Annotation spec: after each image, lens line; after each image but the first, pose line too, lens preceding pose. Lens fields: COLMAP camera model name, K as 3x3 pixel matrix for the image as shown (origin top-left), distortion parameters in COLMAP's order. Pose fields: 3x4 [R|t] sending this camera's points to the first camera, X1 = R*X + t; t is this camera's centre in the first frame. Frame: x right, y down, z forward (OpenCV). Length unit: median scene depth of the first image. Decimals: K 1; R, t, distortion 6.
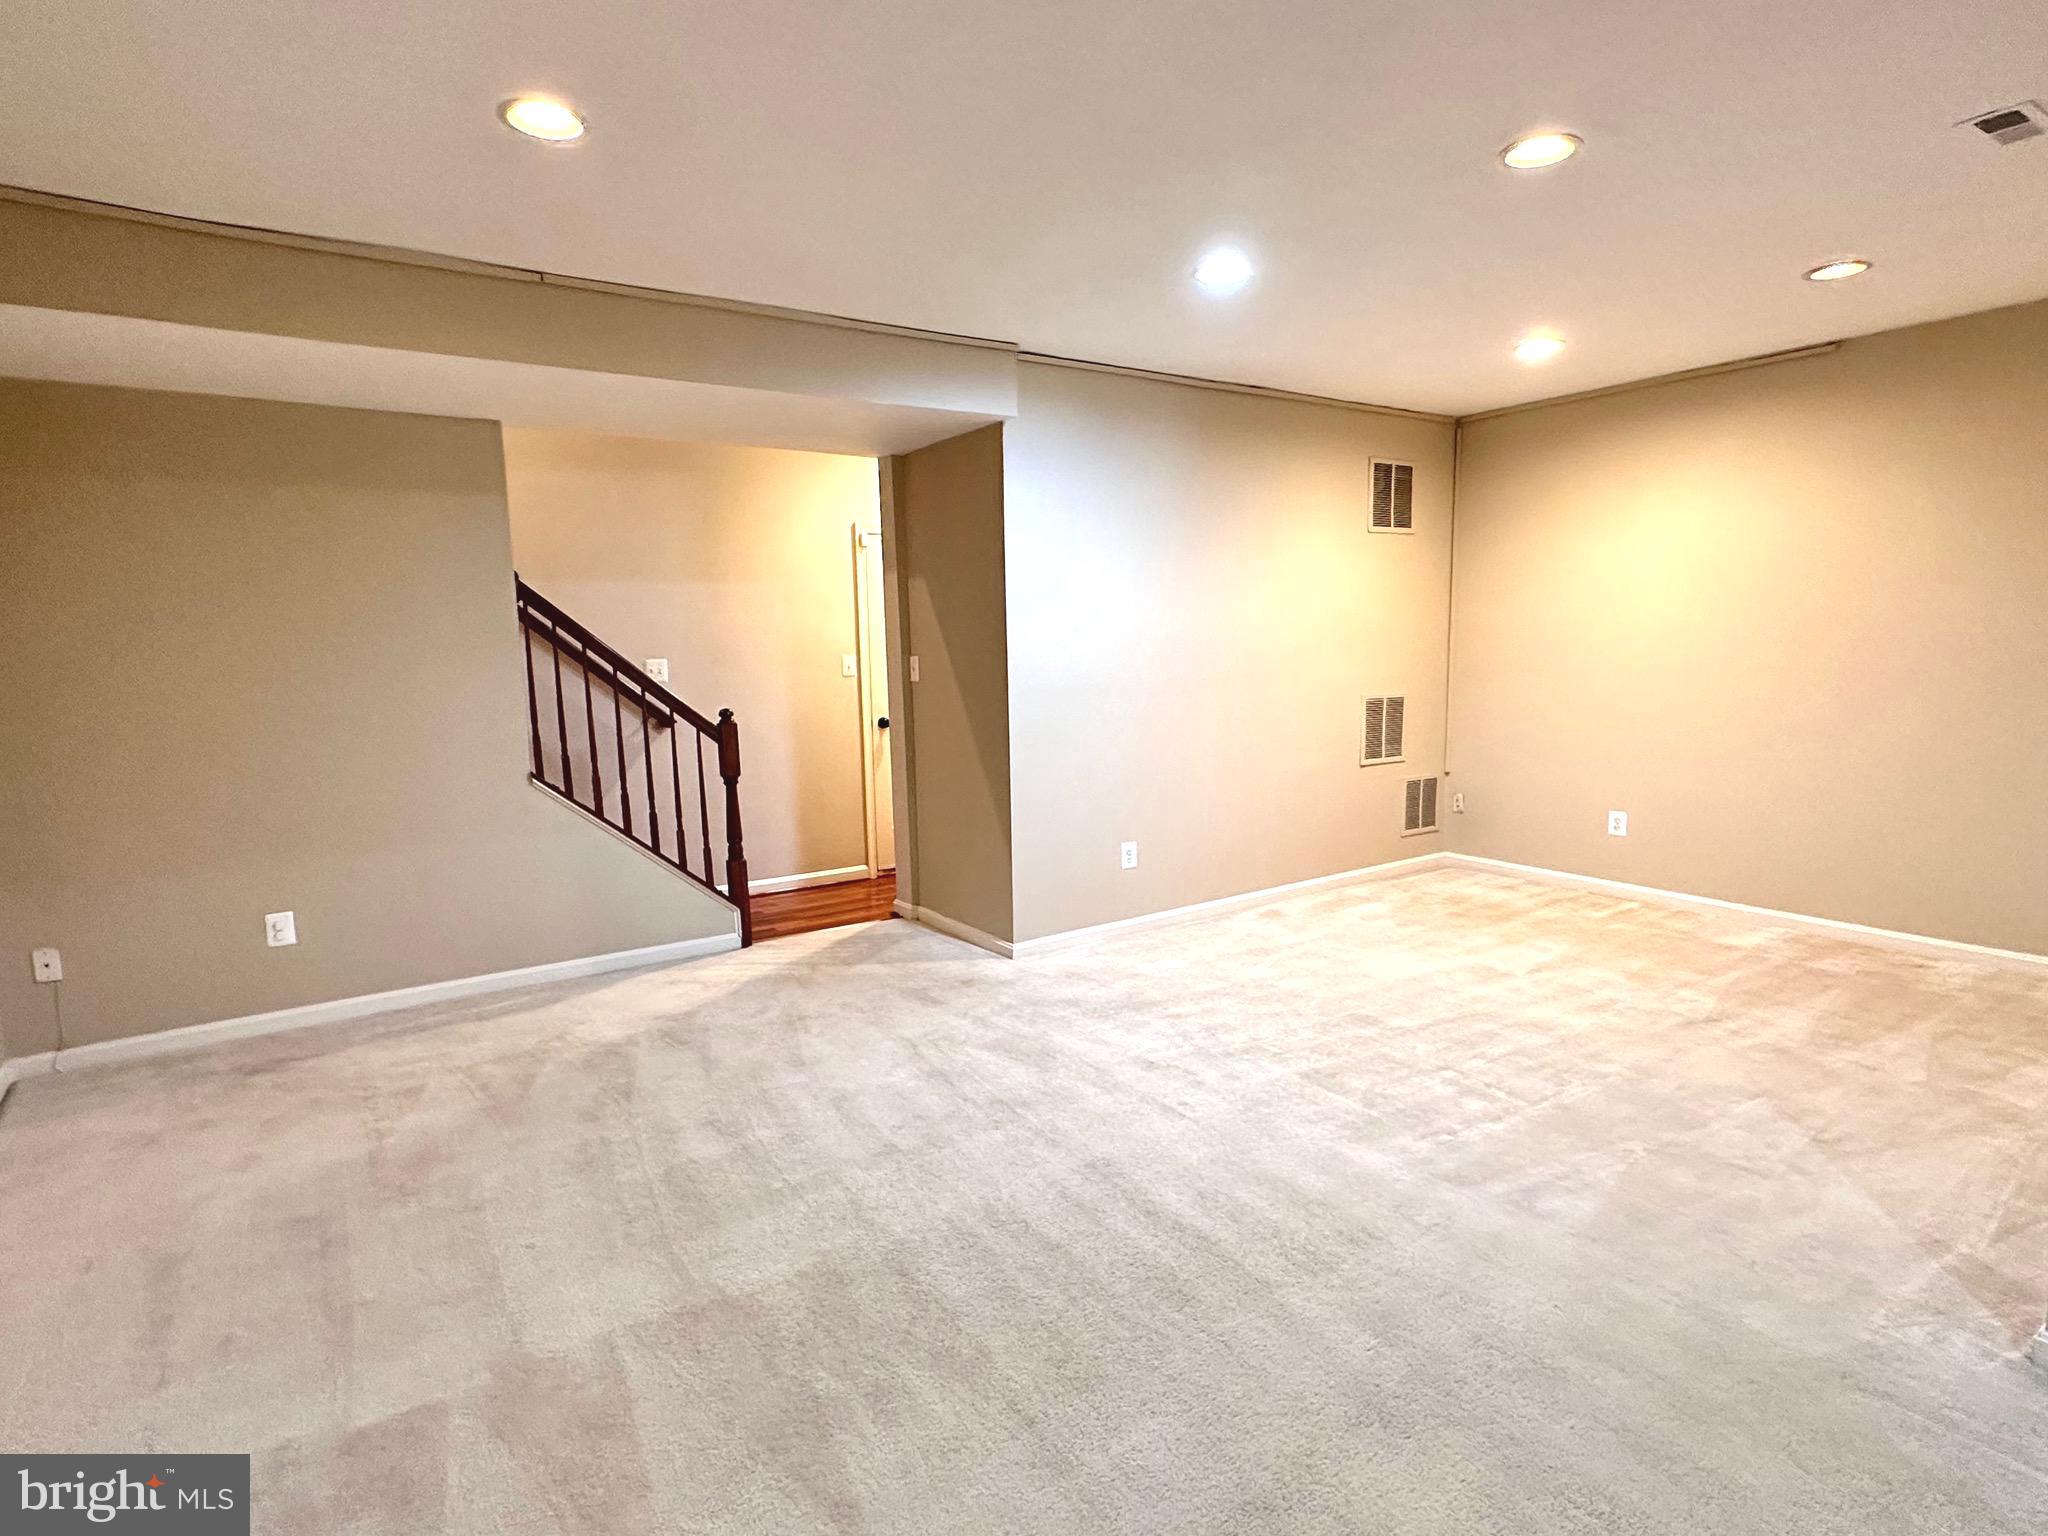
lens RADIAL K [[1104.5, 0, 1025.8], [0, 1104.5, 773.1], [0, 0, 1]] dist [0.007721, -0.000015]
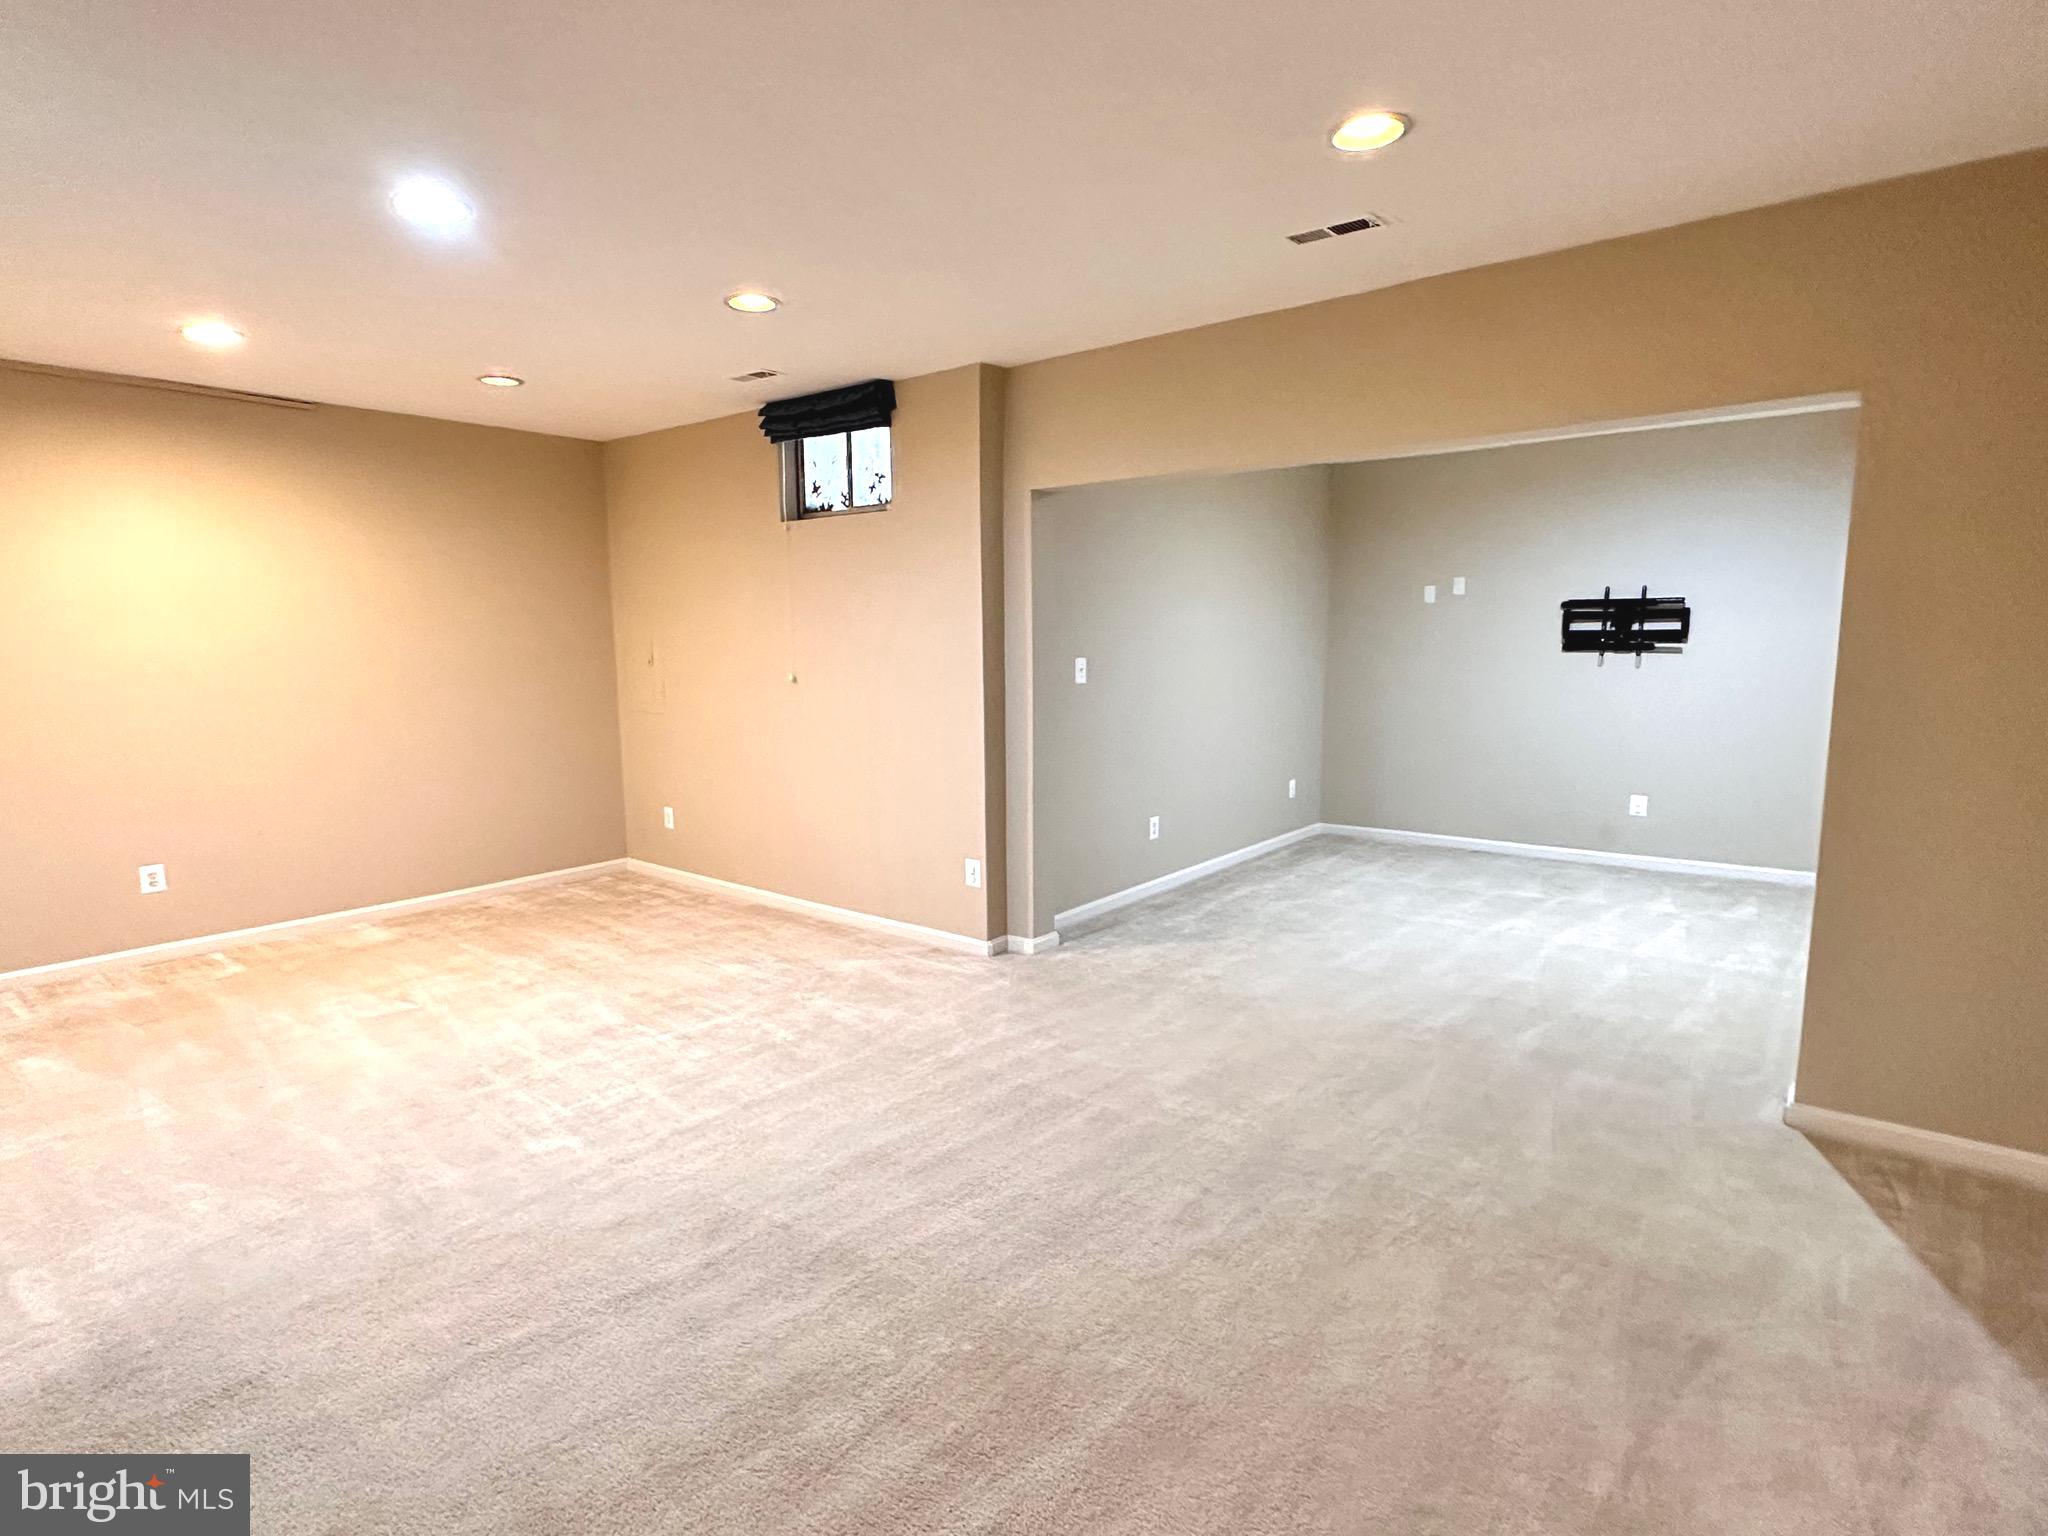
lens RADIAL K [[1104.5, 0, 1024.5], [0, 1104.5, 769.6], [0, 0, 1]] dist [0.007721, -0.000015]
pose [[-0.288257, -0.099203, 0.952401, -0.621208], [0.139008, 0.979747, 0.144124, -0.087542], [-0.947409, 0.173936, -0.268629, 0.720537]]
